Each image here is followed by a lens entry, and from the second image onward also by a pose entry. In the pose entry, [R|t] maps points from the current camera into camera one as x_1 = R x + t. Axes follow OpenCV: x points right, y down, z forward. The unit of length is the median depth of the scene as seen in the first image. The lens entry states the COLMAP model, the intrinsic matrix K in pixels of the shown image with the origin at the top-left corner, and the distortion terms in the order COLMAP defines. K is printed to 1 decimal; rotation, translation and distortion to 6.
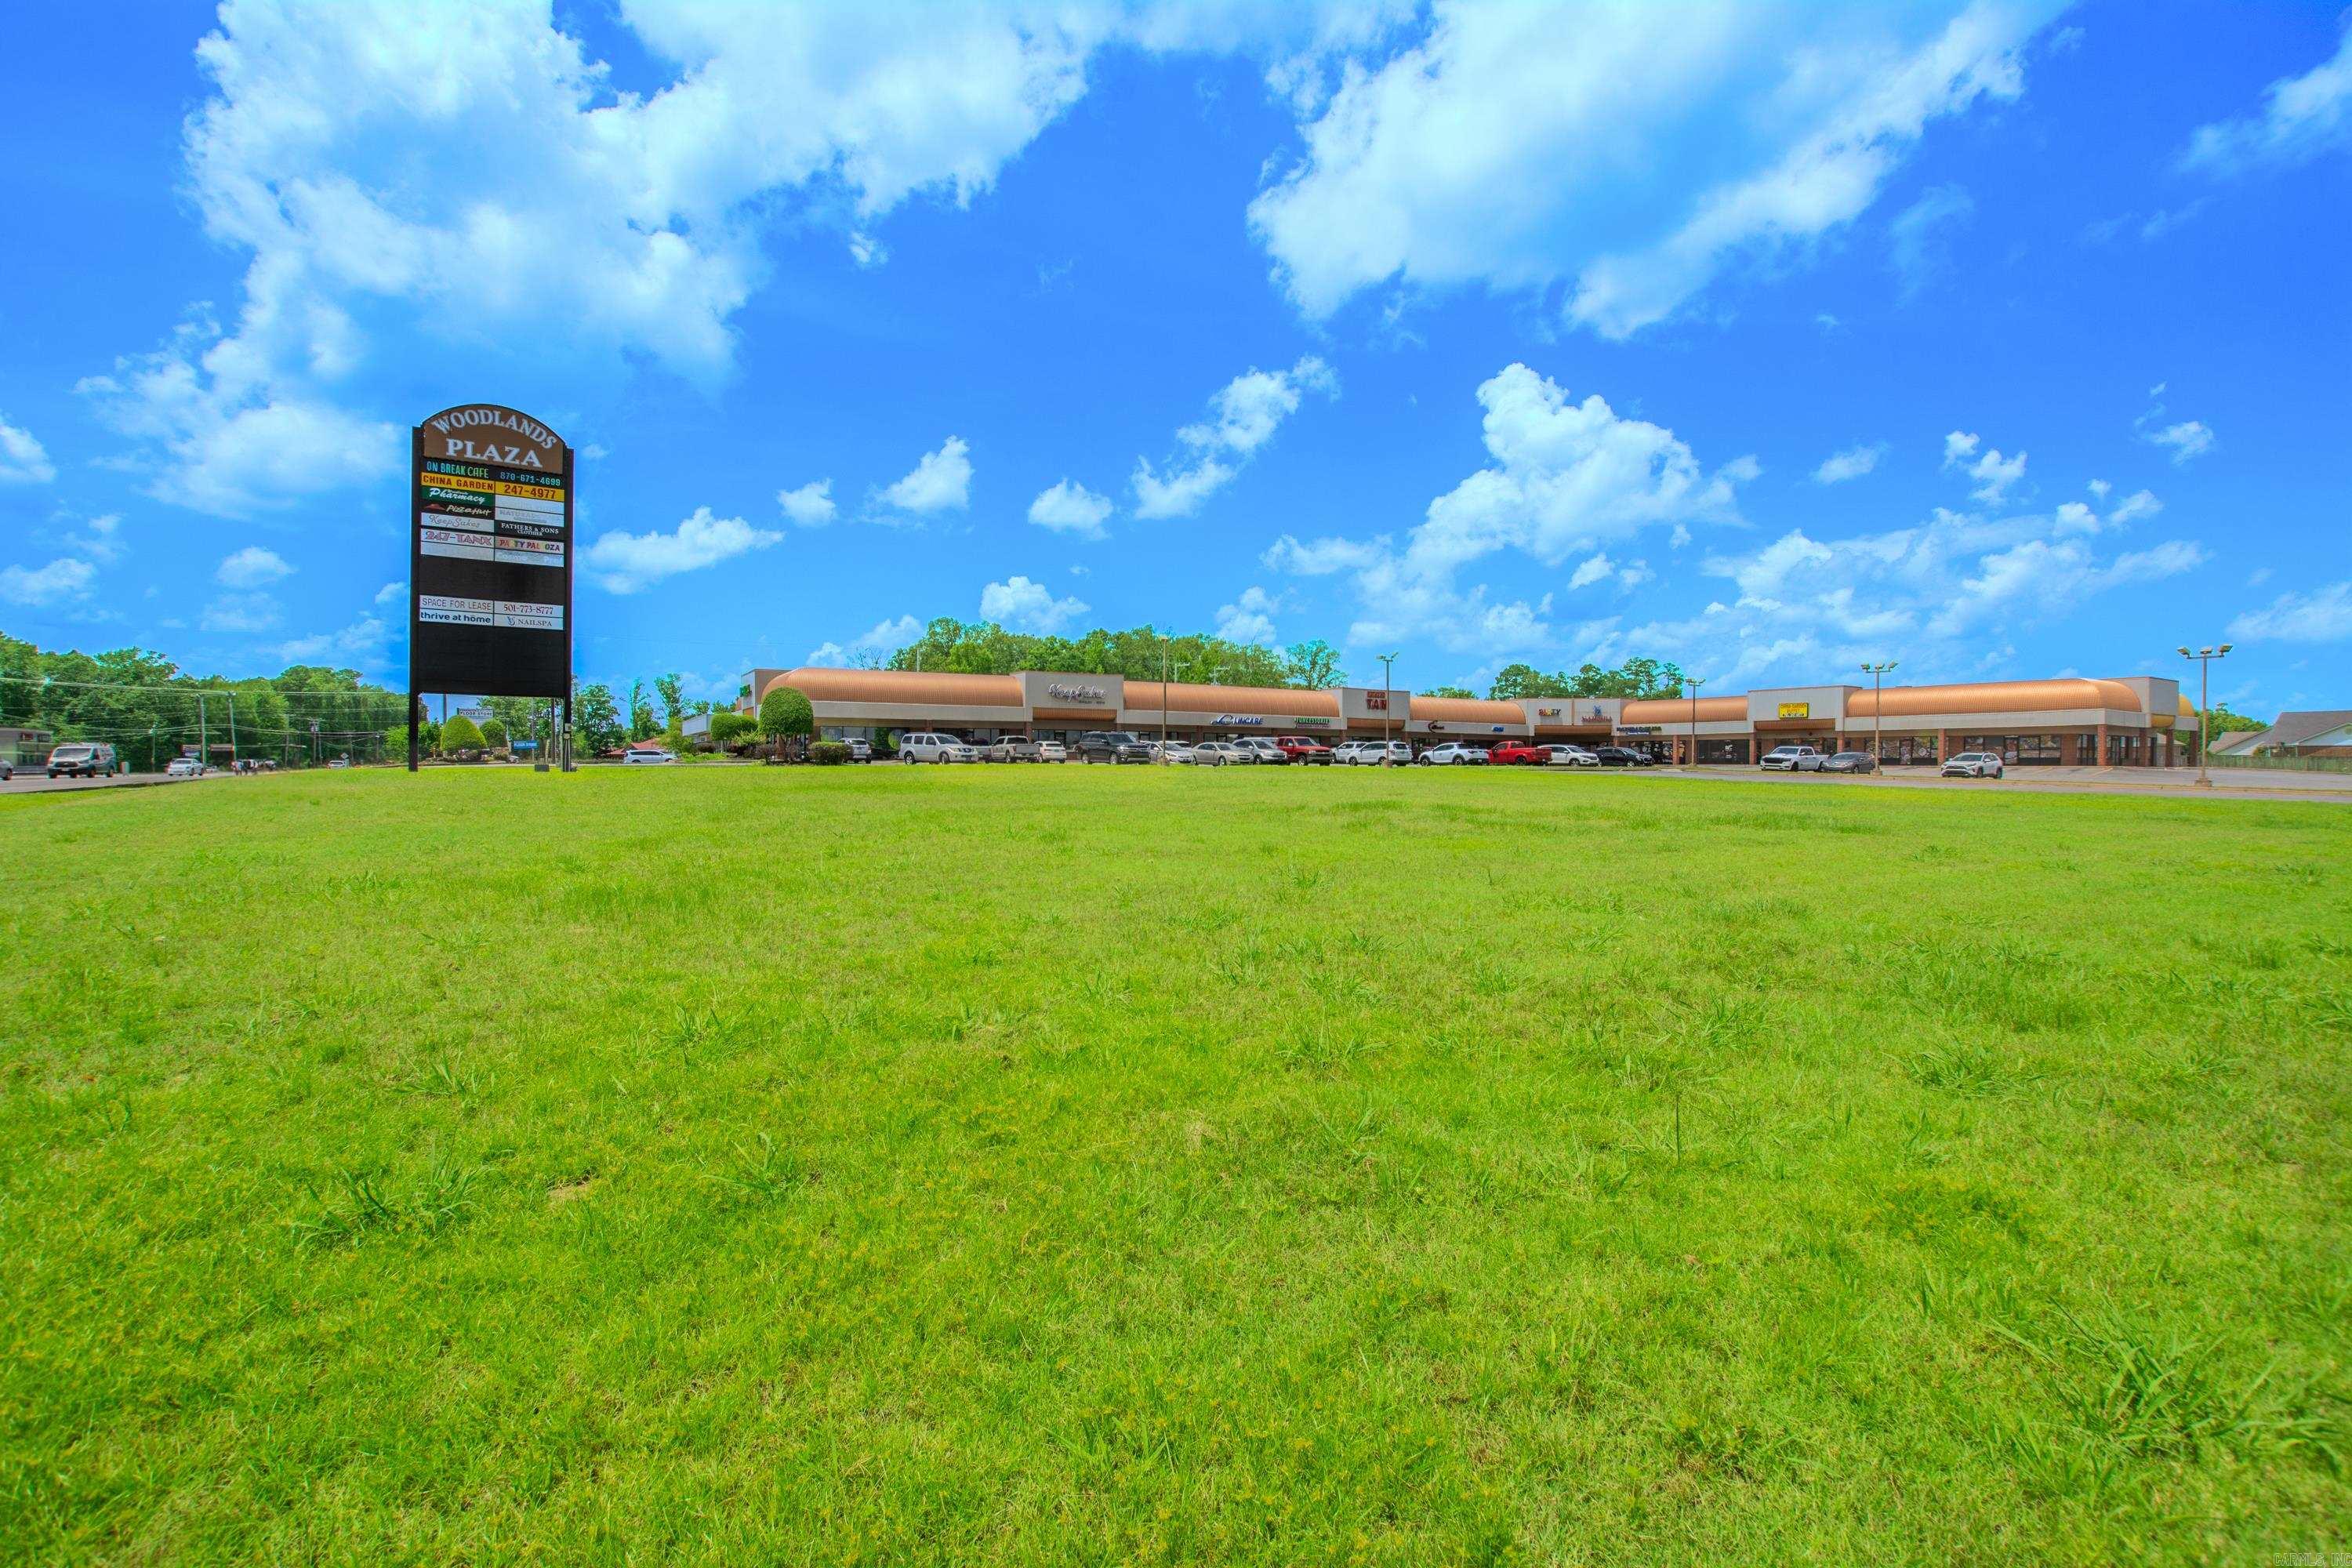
lens RADIAL K [[1056.4, 0, 1204.3], [0, 1056.4, 764.0], [0, 0, 1]] dist [-0.035818, 0.006257]
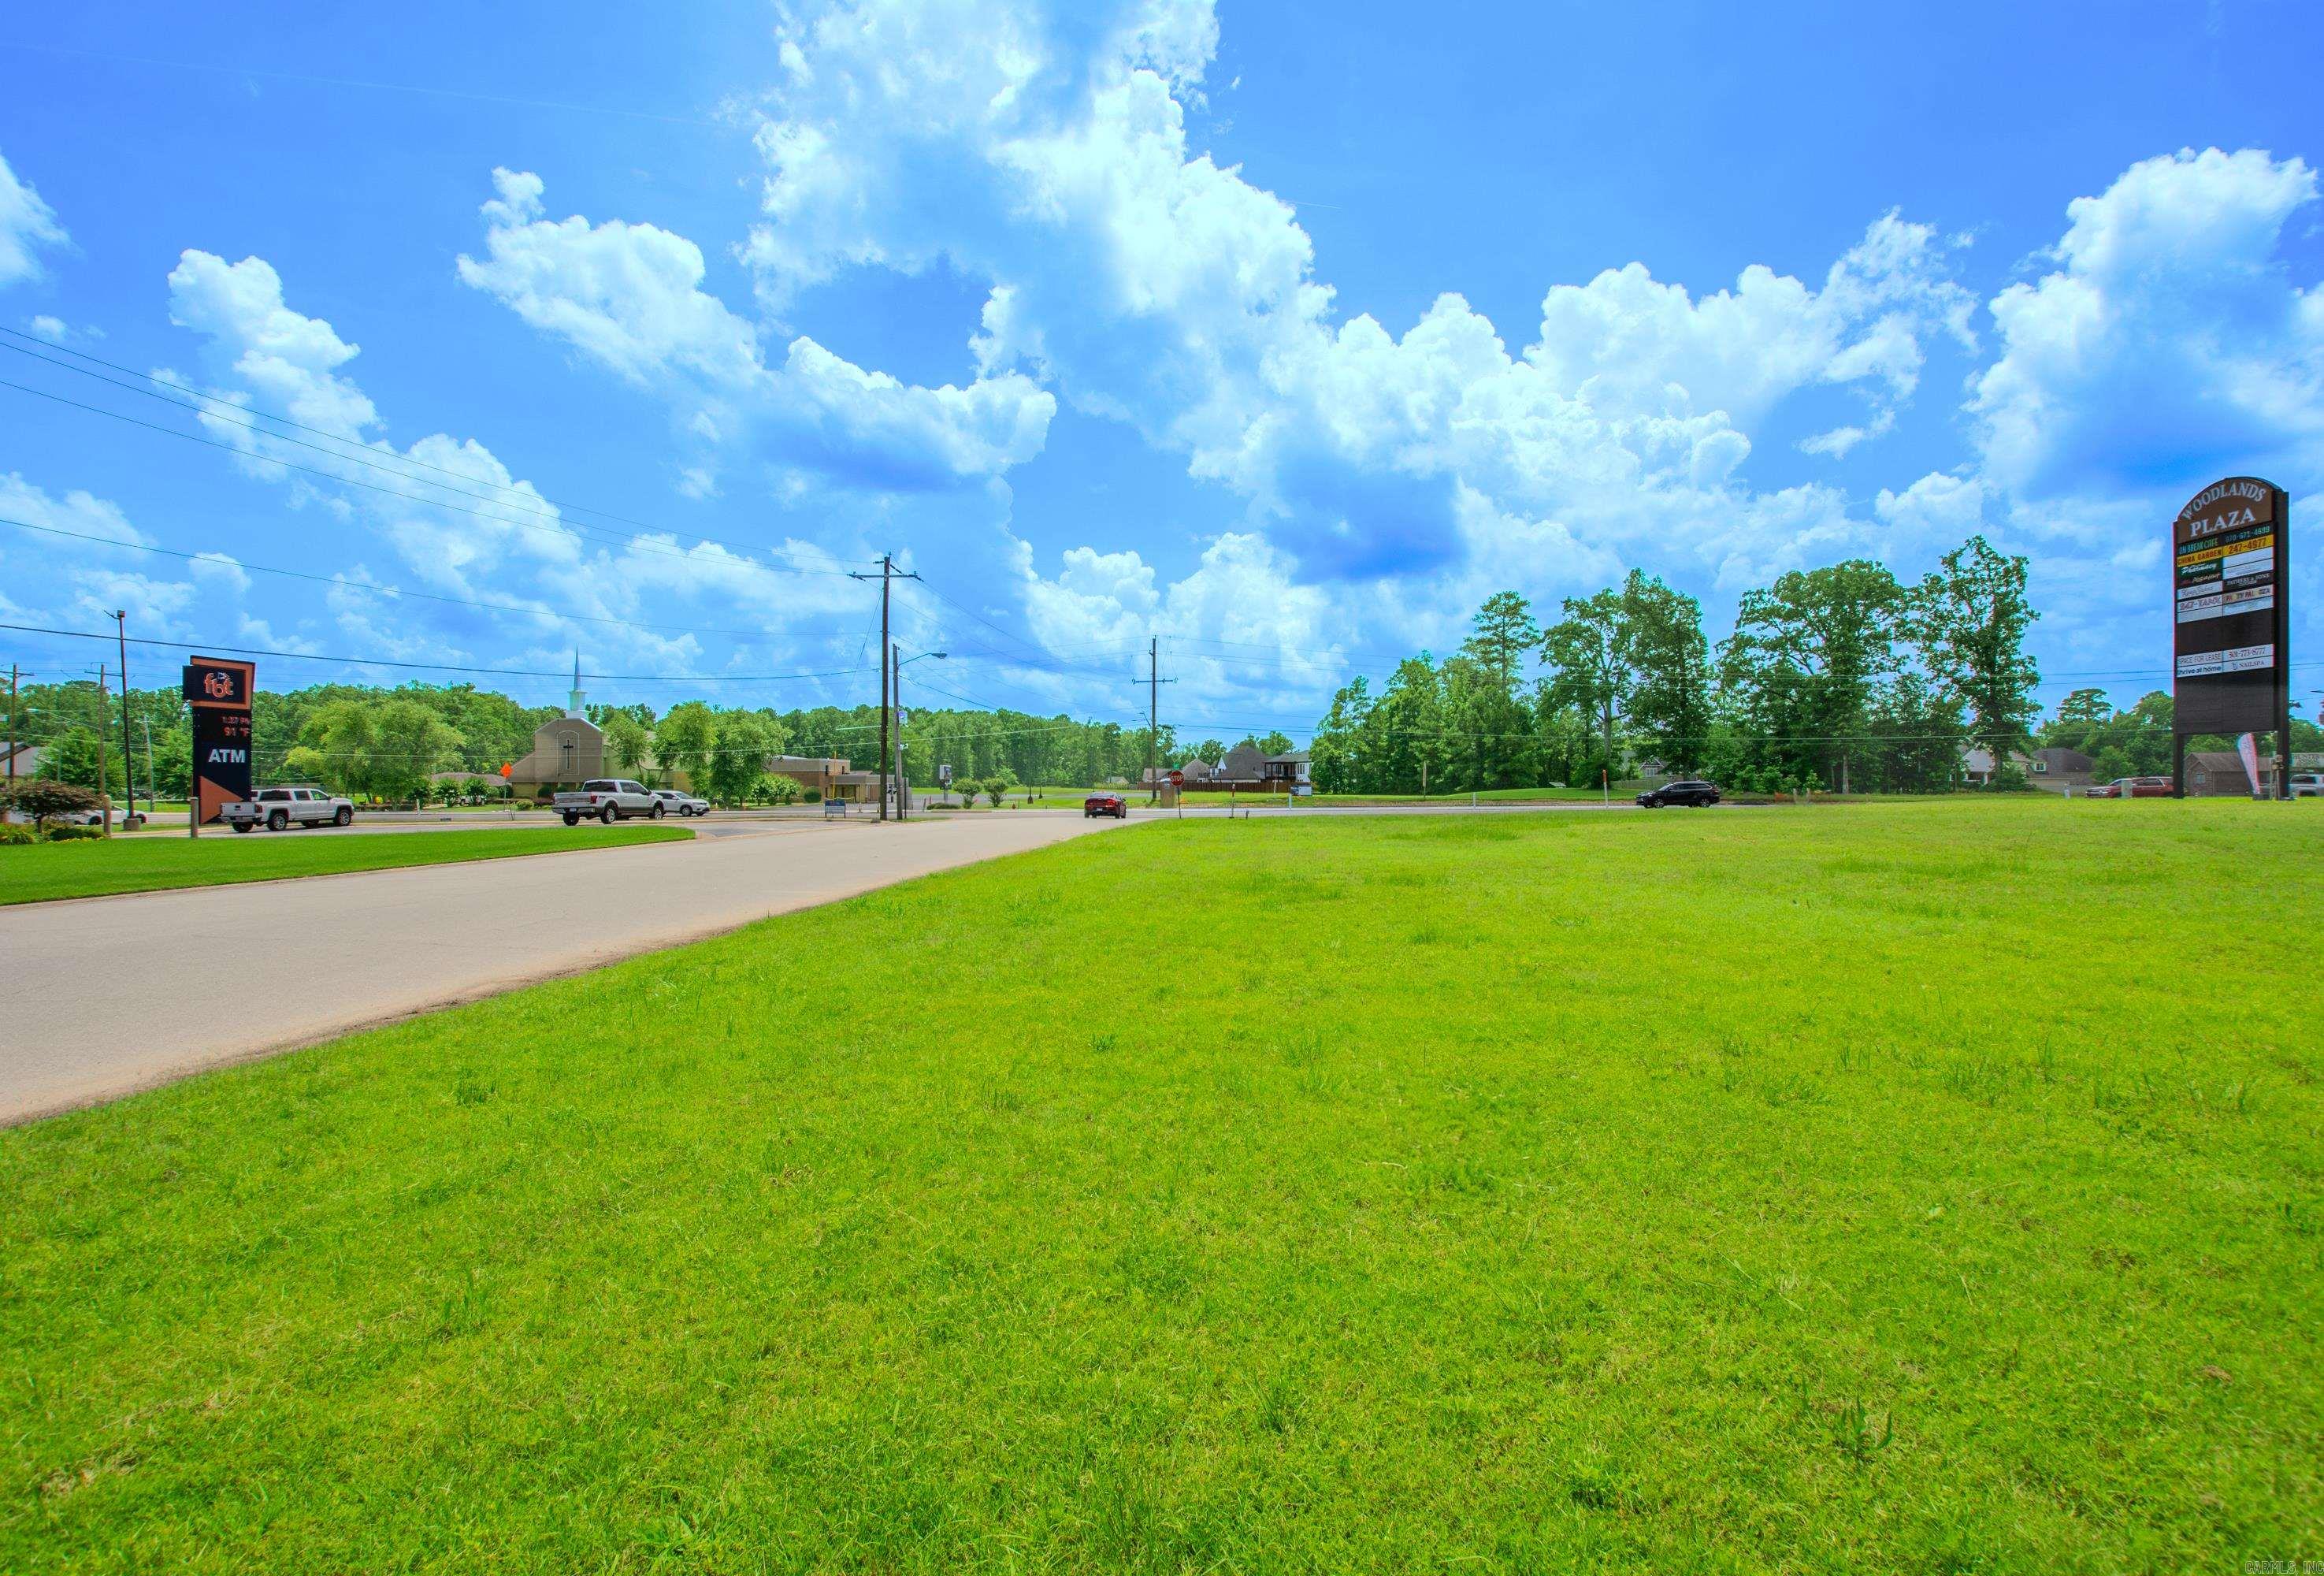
lens RADIAL K [[1070.1, 0, 1168.7], [0, 1070.1, 784.7], [0, 0, 1]] dist [-0.035105, 0.006321]
pose [[-0.602975, -0.005557, -0.797741, 0.947800], [-0.001583, 0.999982, -0.005769, -0.001760], [0.797759, -0.002216, -0.602973, 0.778712]]
